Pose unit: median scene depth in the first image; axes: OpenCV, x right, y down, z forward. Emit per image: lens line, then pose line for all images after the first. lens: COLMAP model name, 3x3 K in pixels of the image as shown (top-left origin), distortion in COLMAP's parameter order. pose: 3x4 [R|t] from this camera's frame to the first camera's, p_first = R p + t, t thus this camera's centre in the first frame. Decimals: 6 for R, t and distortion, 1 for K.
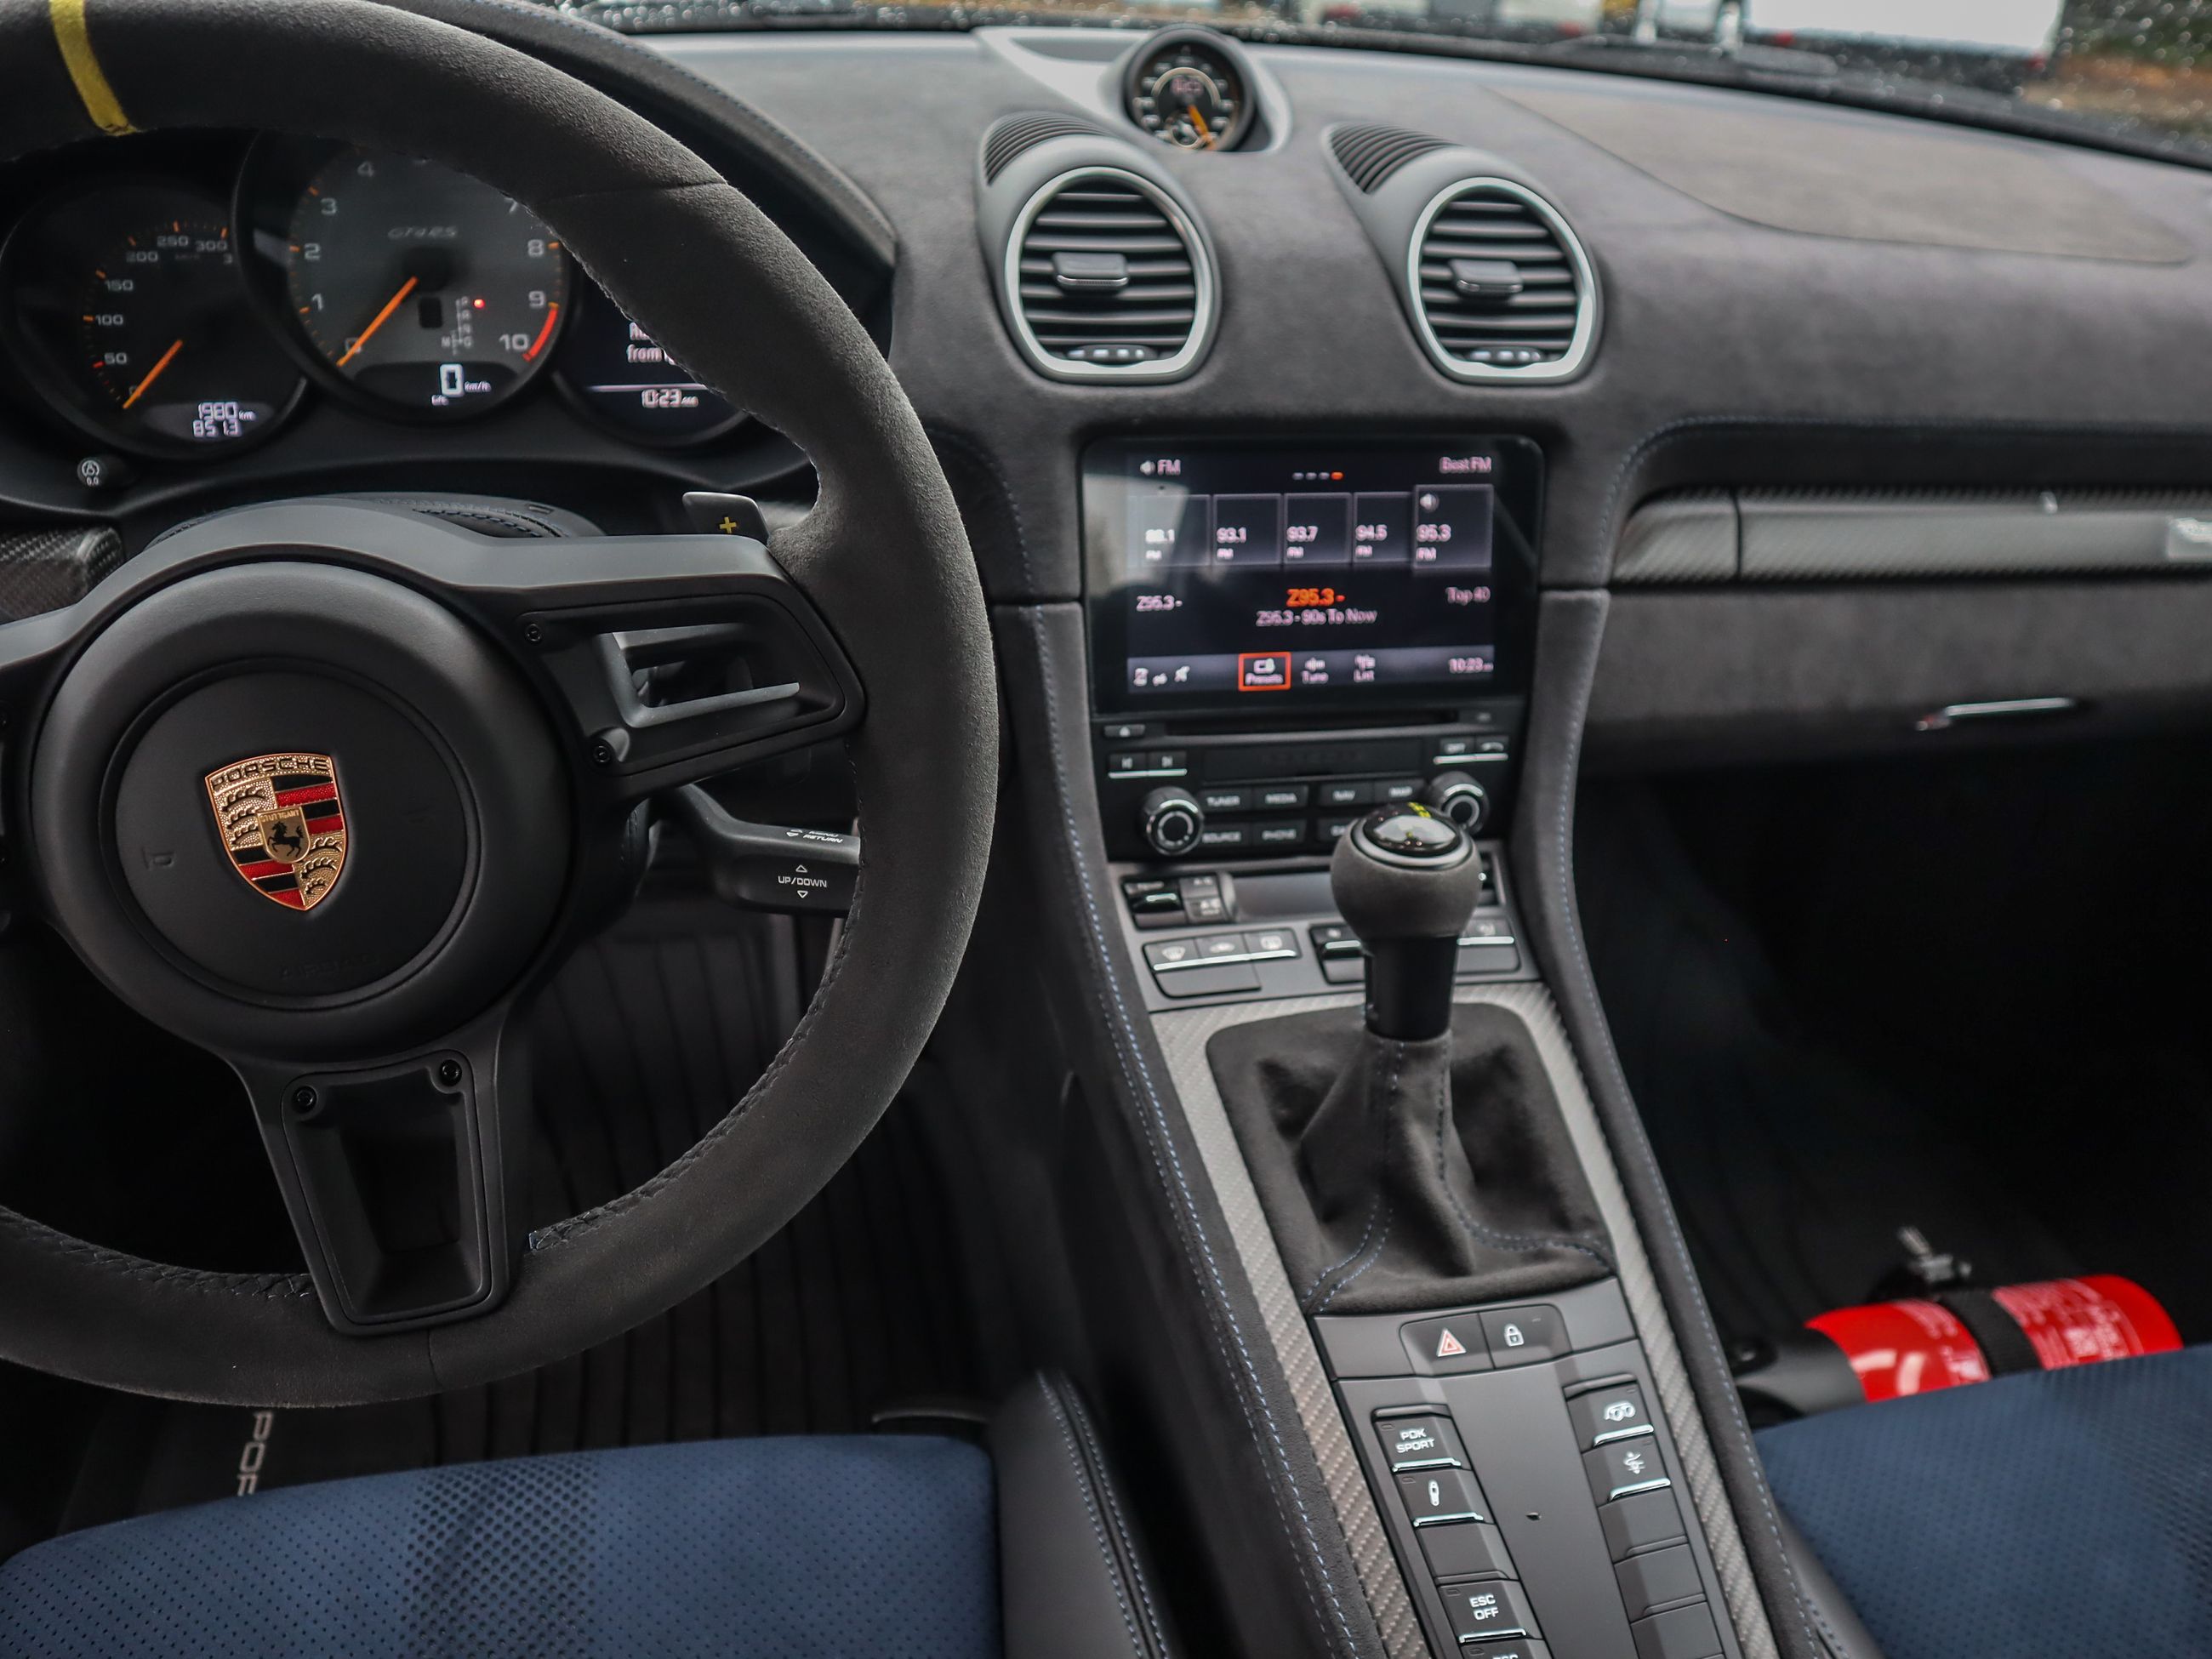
lens RADIAL K [[1767.2, 0, 1106.0], [0, 1767.2, 829.5], [0, 0, 1]] dist [-0.114392, 0.092234]
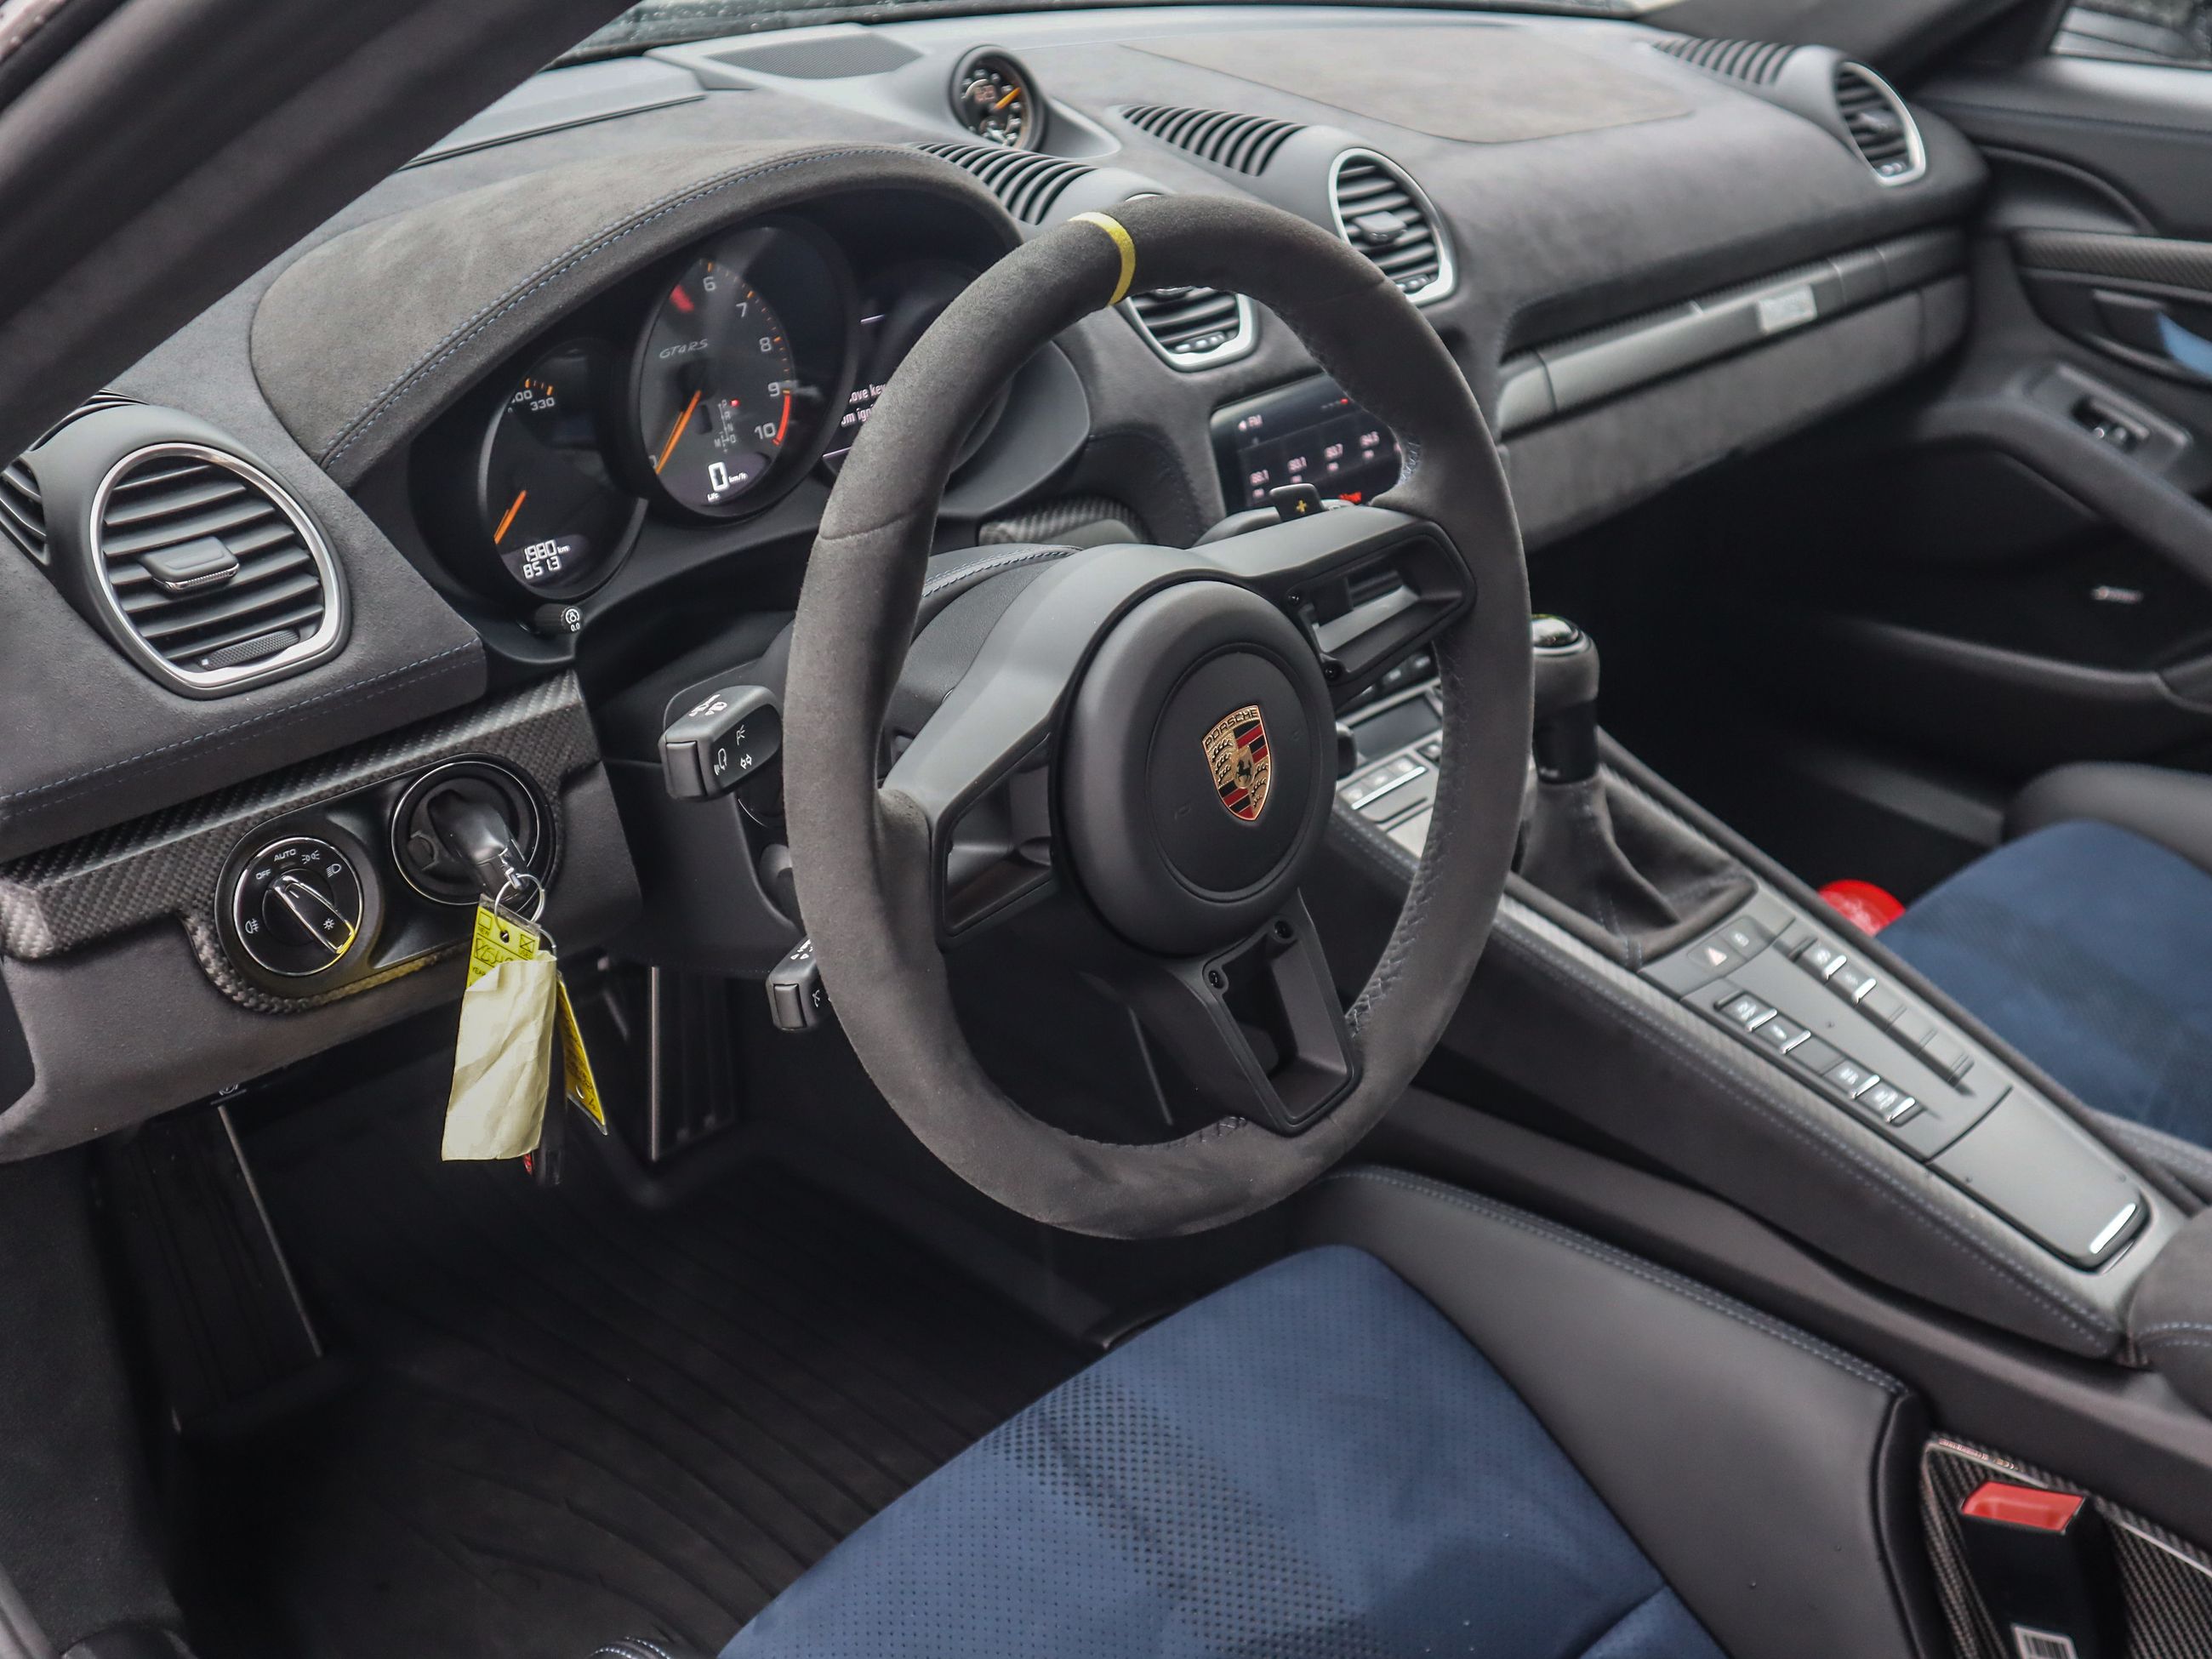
lens RADIAL K [[2517.3, 0, 1140.1], [0, 2517.3, 826.4], [0, 0, 1]] dist [0.015178, 0.011680]
pose [[0.805814, -0.291206, 0.515619, -1.057173], [0.304084, 0.950647, 0.061673, -0.068239], [-0.508131, 0.107095, 0.854596, -0.471017]]
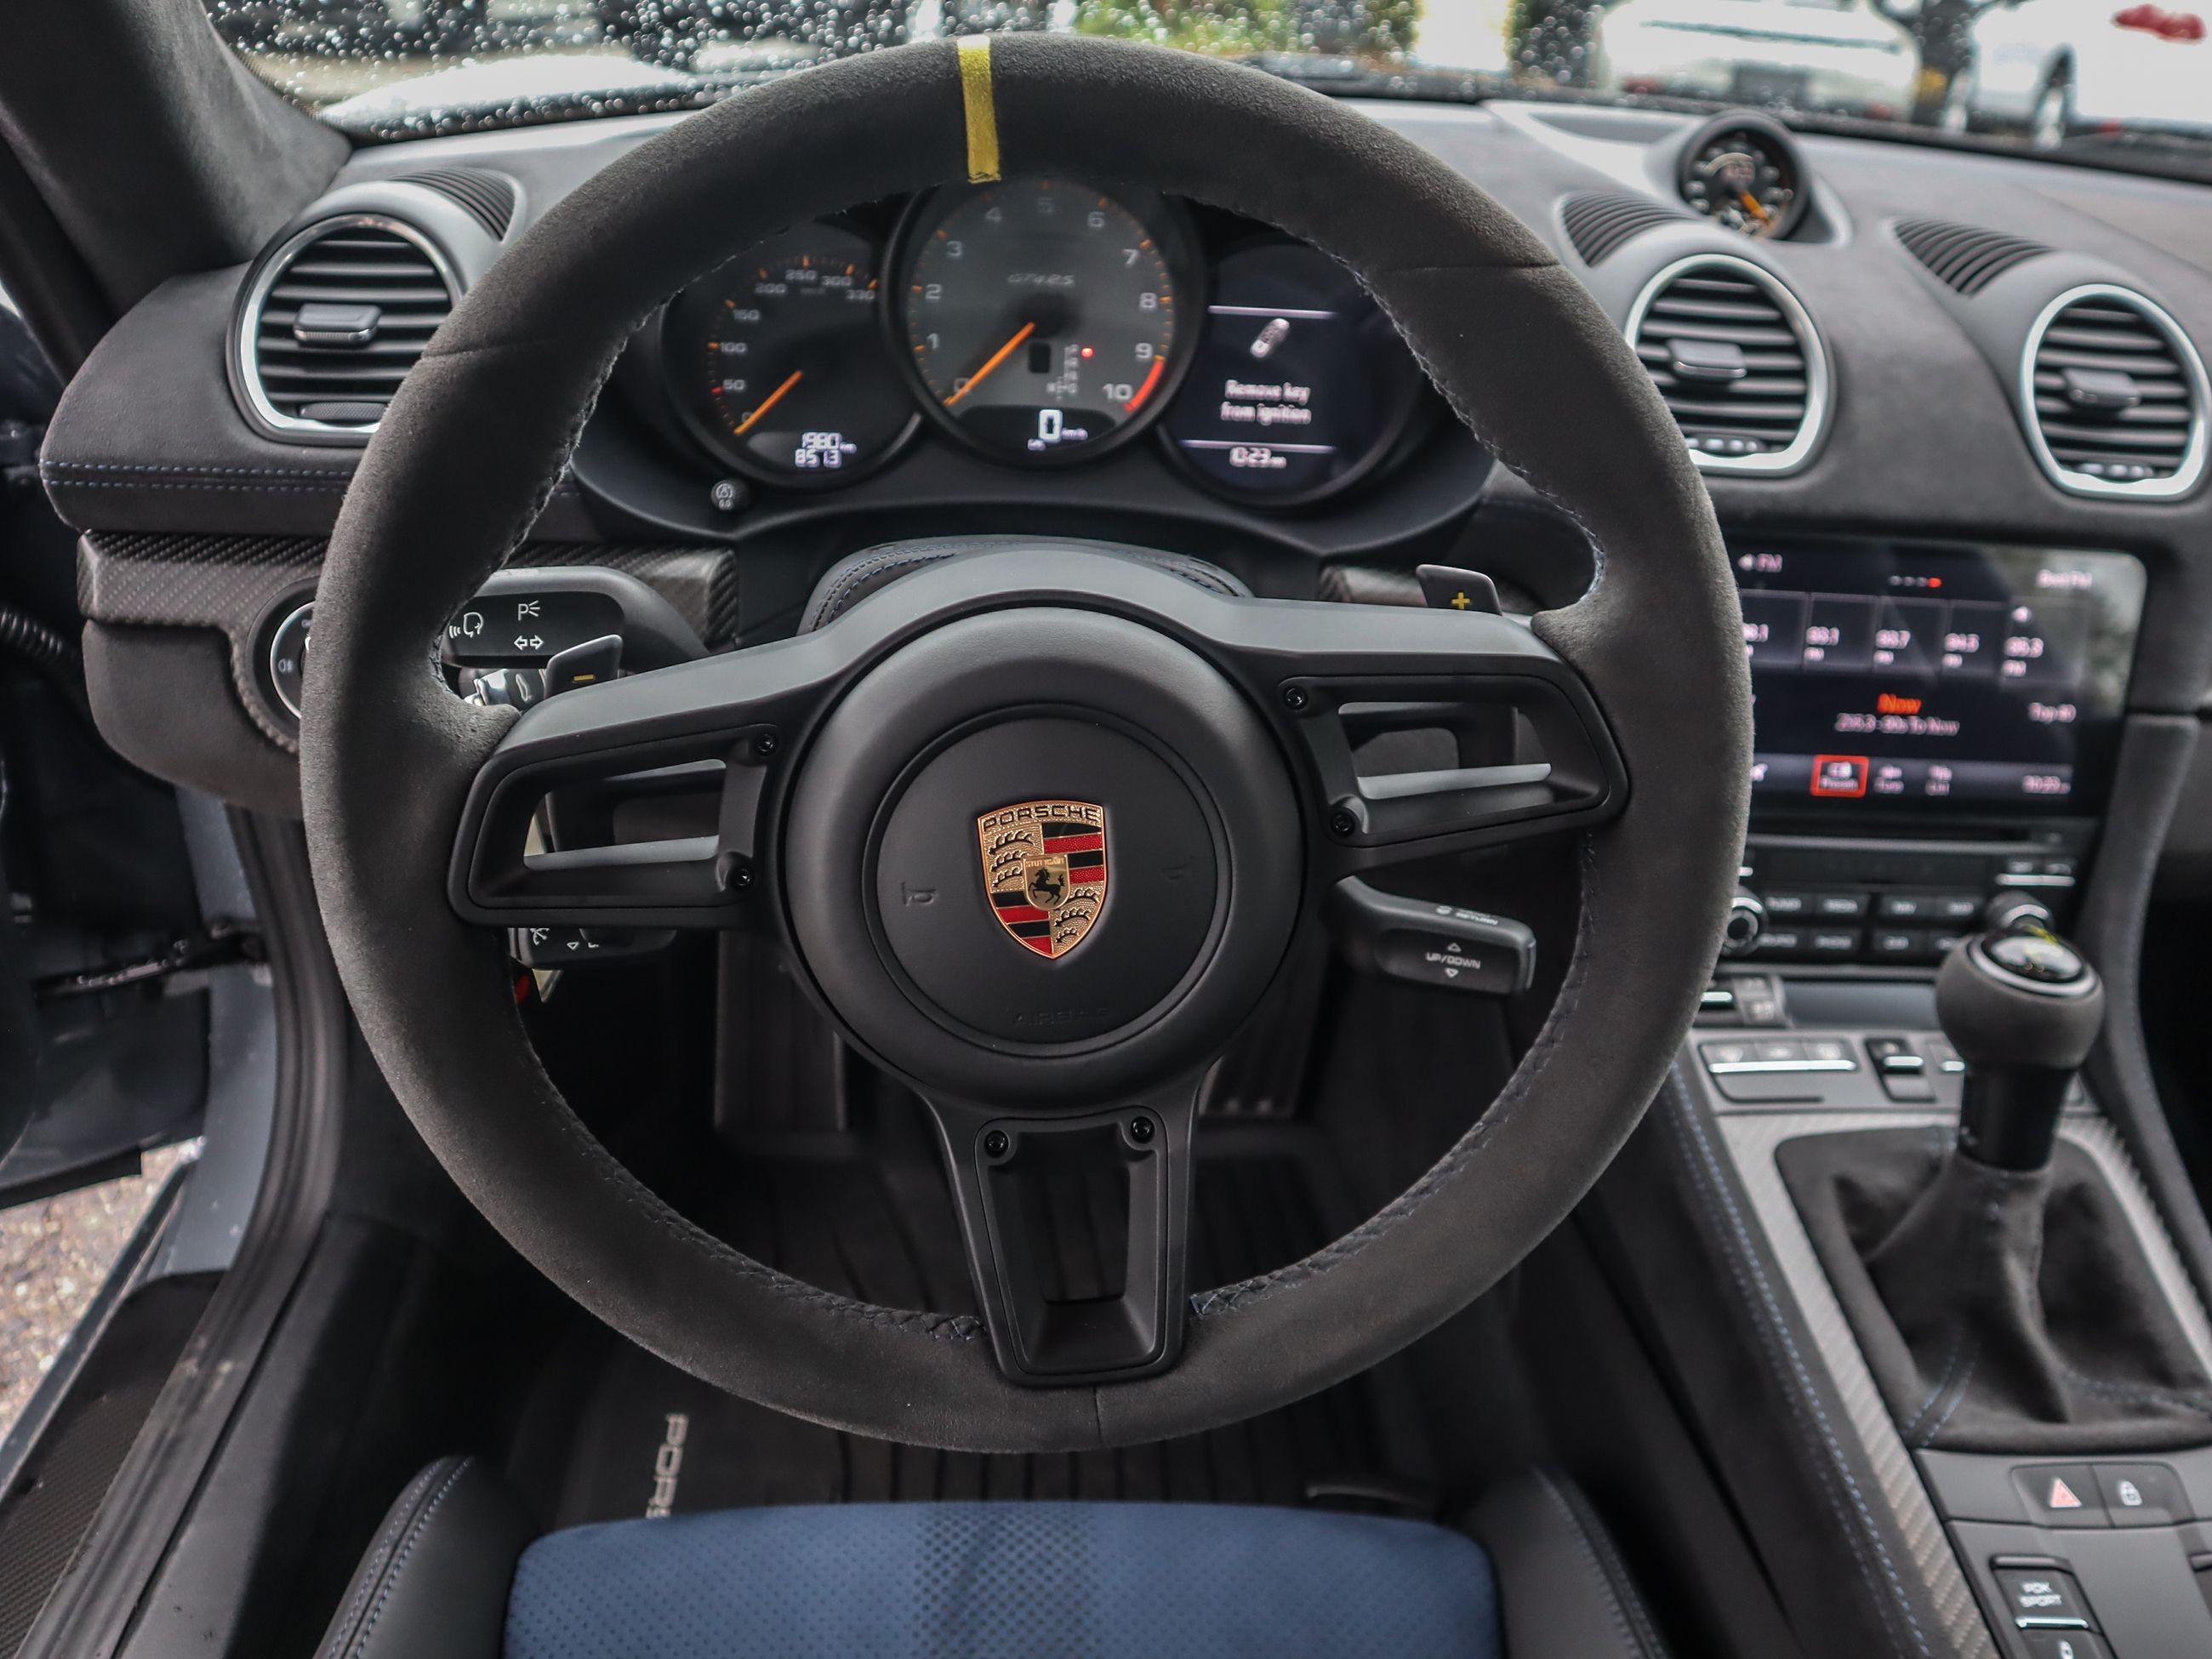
lens RADIAL K [[1767.2, 0, 1106.0], [0, 1767.2, 829.5], [0, 0, 1]] dist [-0.114392, 0.092234]
pose [[0.990288, 0.078717, -0.114603, -0.212213], [-0.081959, 0.996350, -0.023849, -0.003475], [0.112307, 0.033010, 0.993125, -0.003965]]
